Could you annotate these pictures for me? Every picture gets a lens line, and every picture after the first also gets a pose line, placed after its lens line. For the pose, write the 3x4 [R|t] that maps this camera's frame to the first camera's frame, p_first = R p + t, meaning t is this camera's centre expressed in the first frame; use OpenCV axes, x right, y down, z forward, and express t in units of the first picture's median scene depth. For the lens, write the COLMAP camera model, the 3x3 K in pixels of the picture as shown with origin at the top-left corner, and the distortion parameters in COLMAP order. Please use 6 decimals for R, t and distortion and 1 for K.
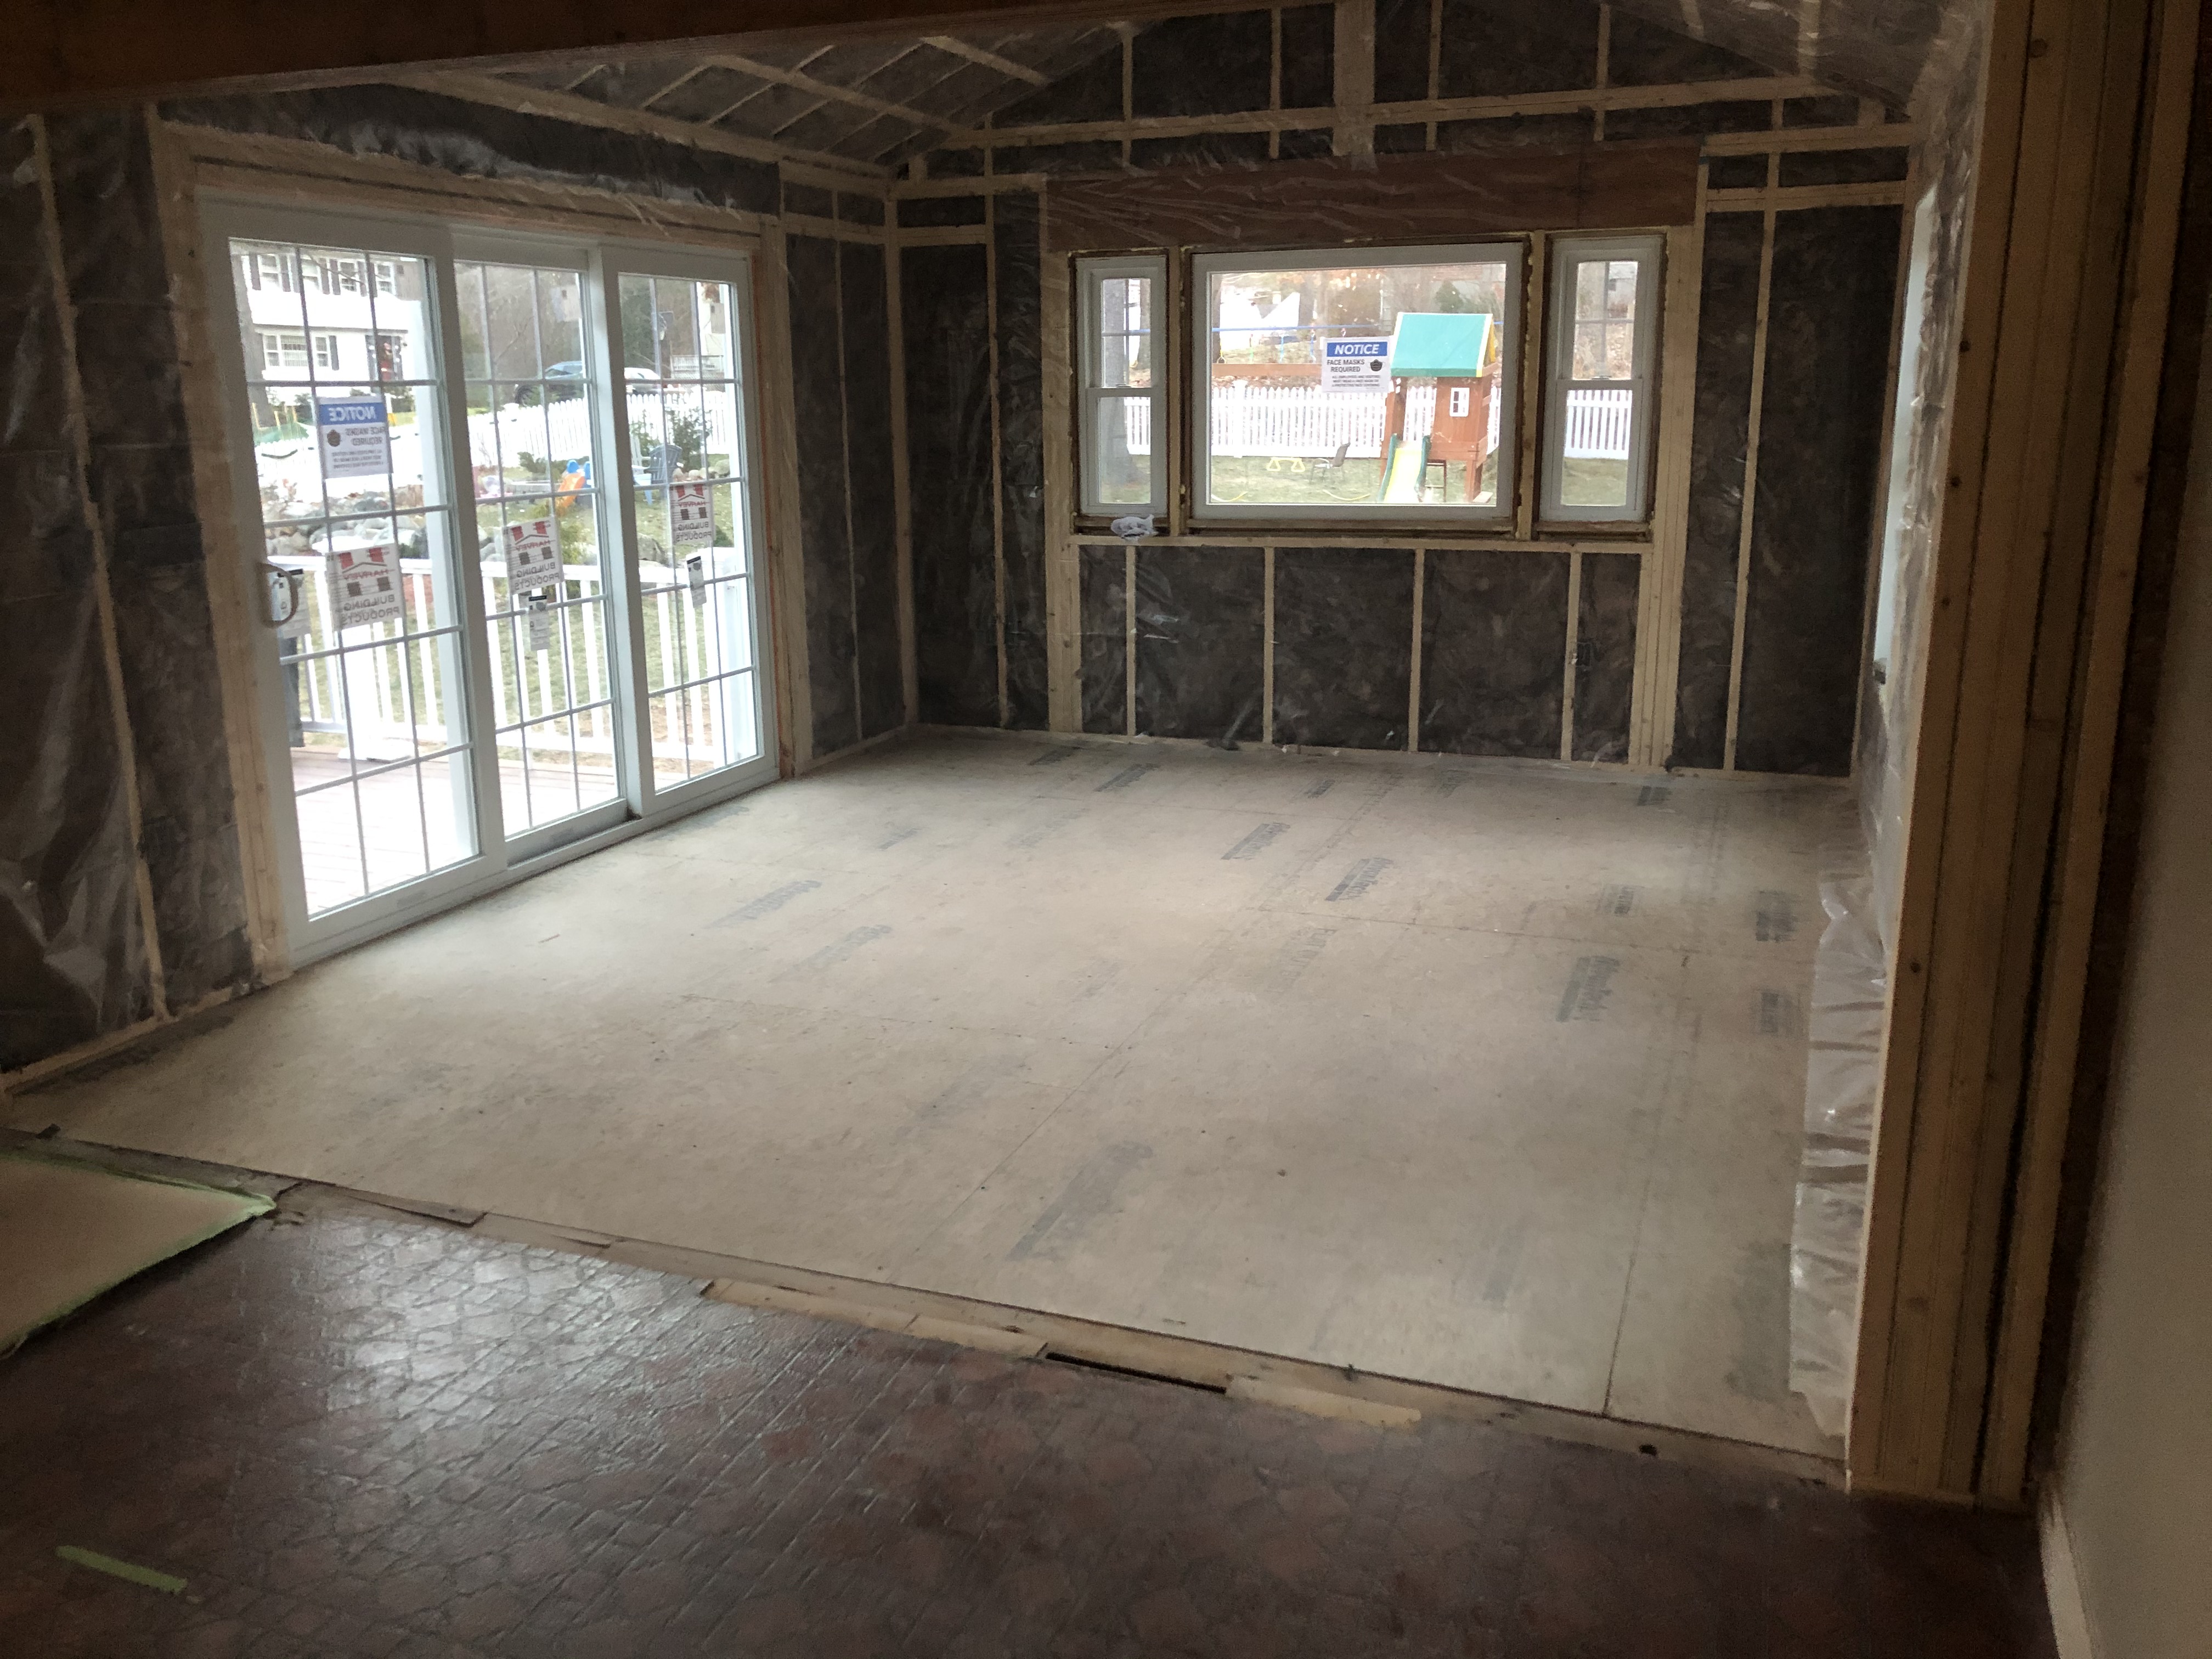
lens RADIAL K [[1807.3, 0, 1102.3], [0, 1807.3, 817.9], [0, 0, 1]] dist [0.006308, 0.001650]
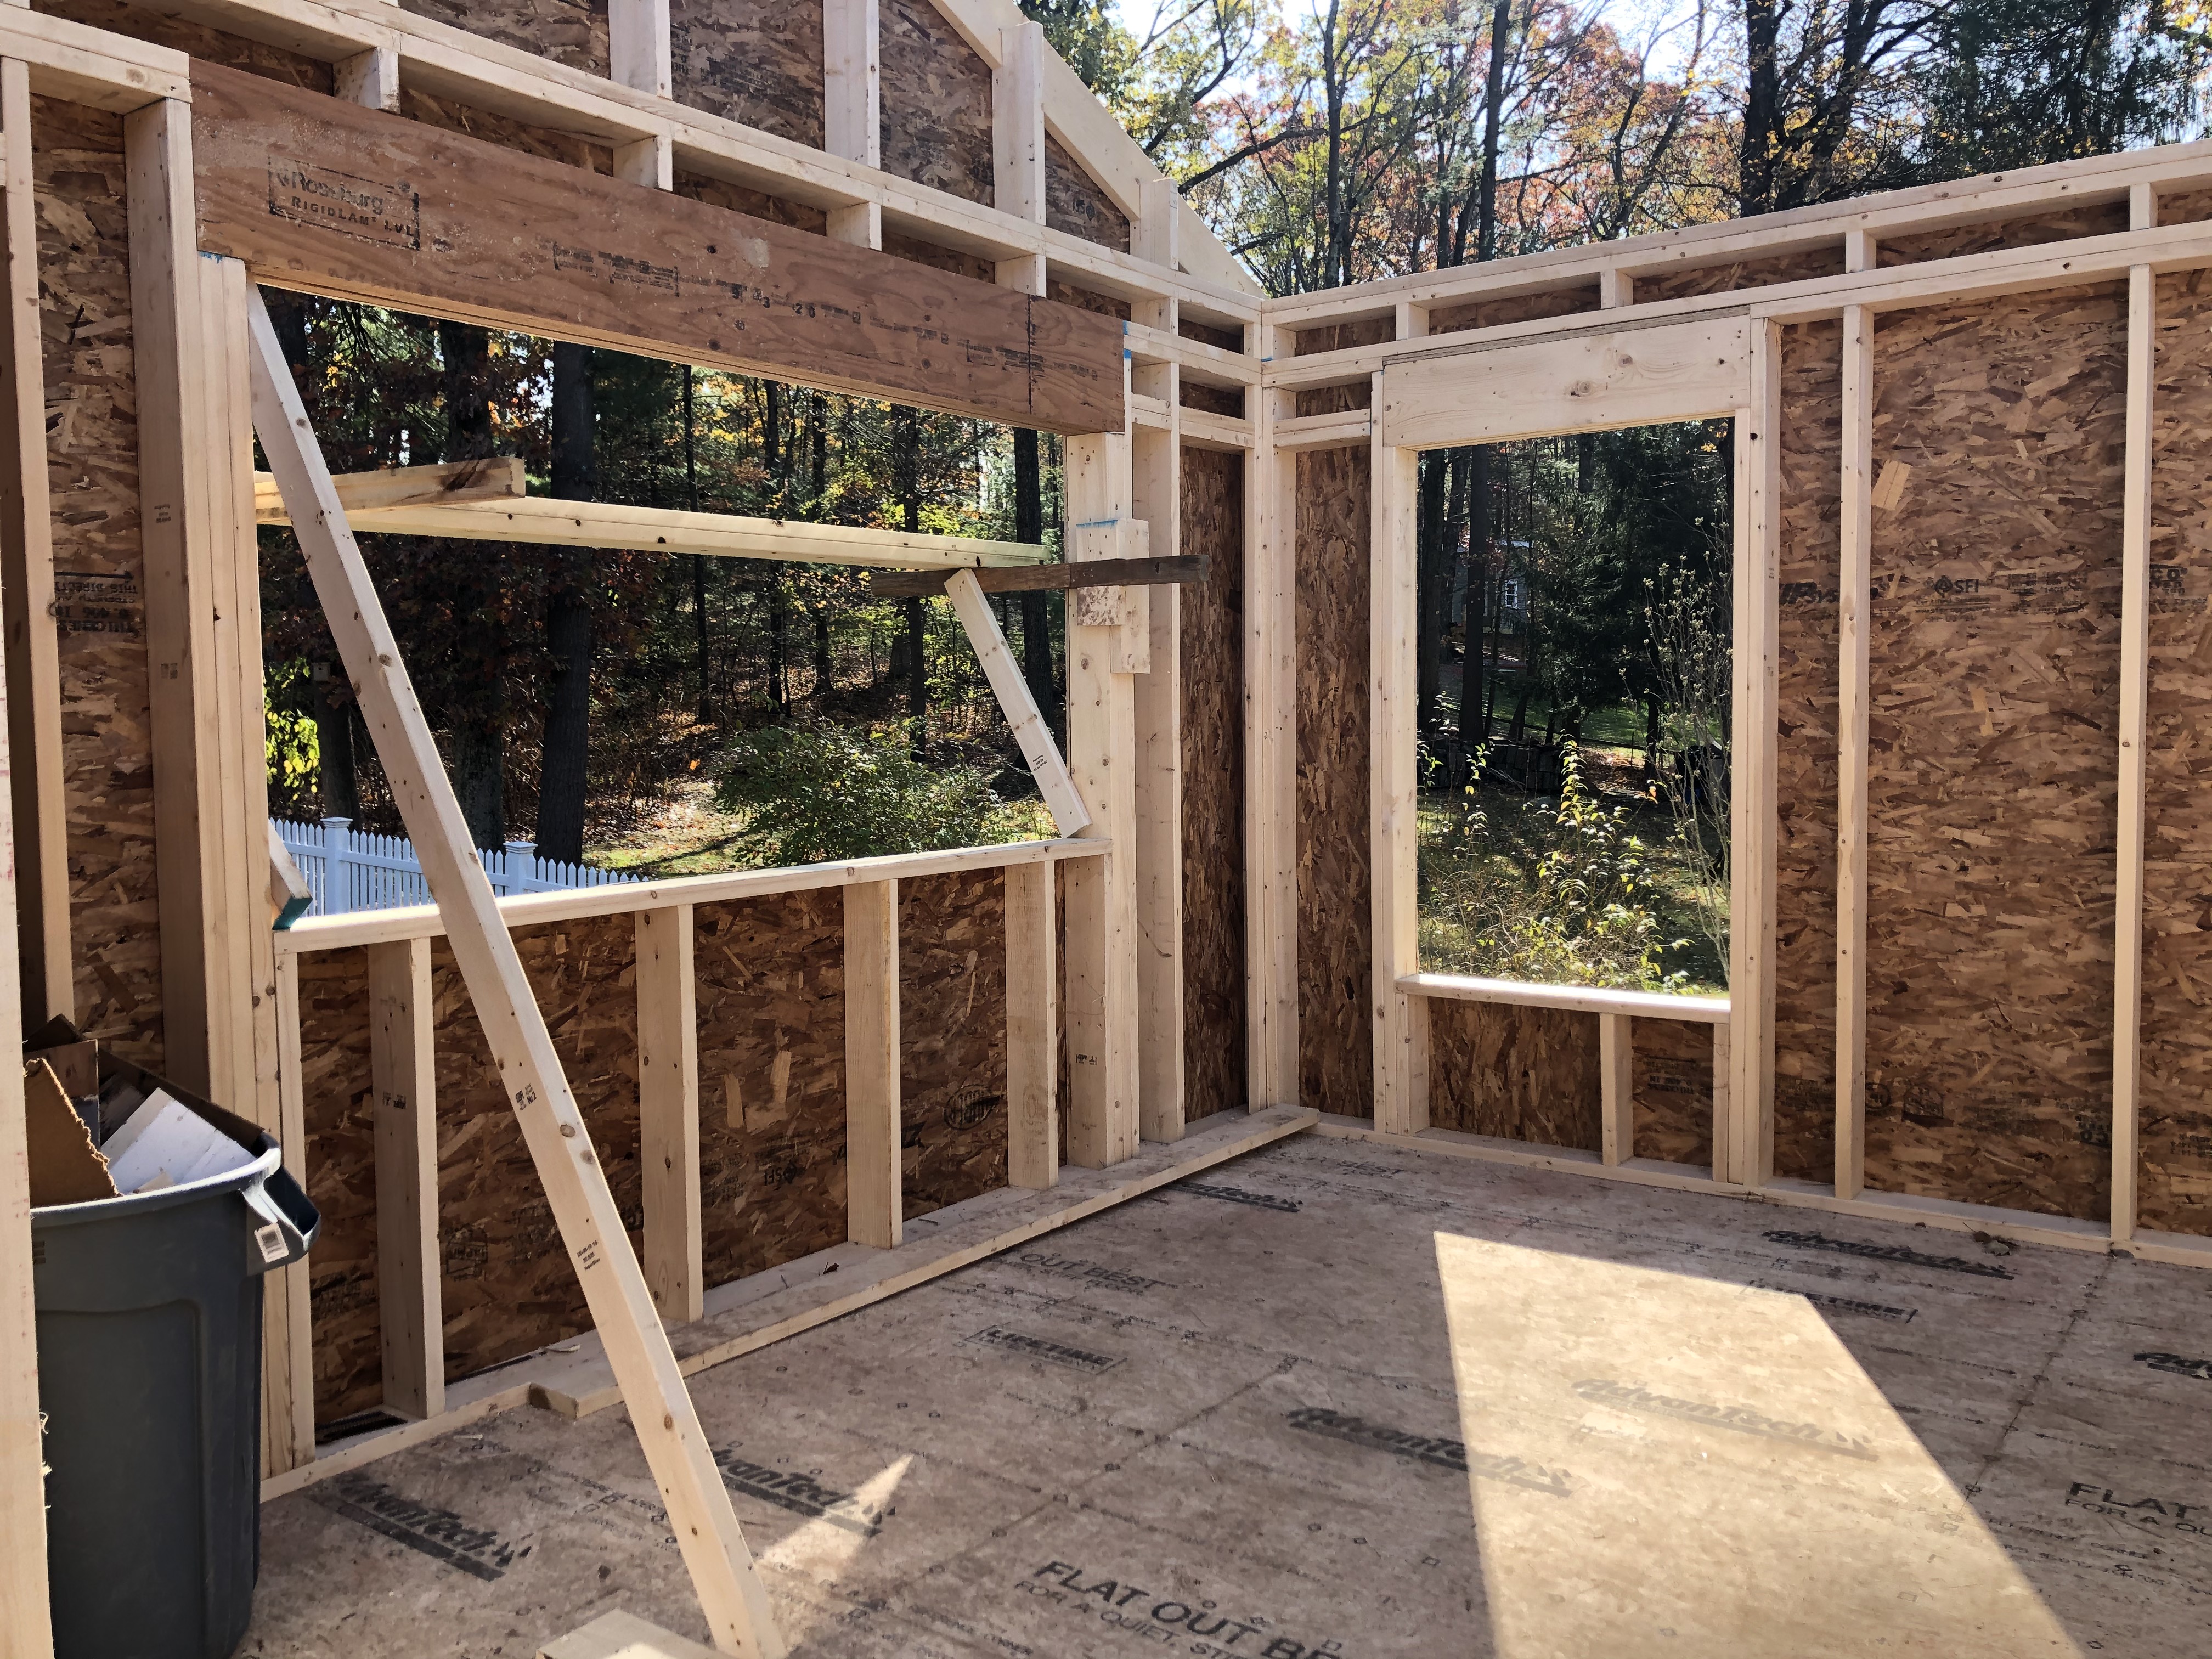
lens RADIAL K [[1823.9, 0, 1103.3], [0, 1823.9, 830.4], [0, 0, 1]] dist [0.031633, -0.006622]
pose [[0.272723, -0.062812, 0.960040, -0.539199], [0.224953, 0.974370, -0.000154, -0.223994], [-0.935424, 0.216006, 0.279862, 1.094131]]
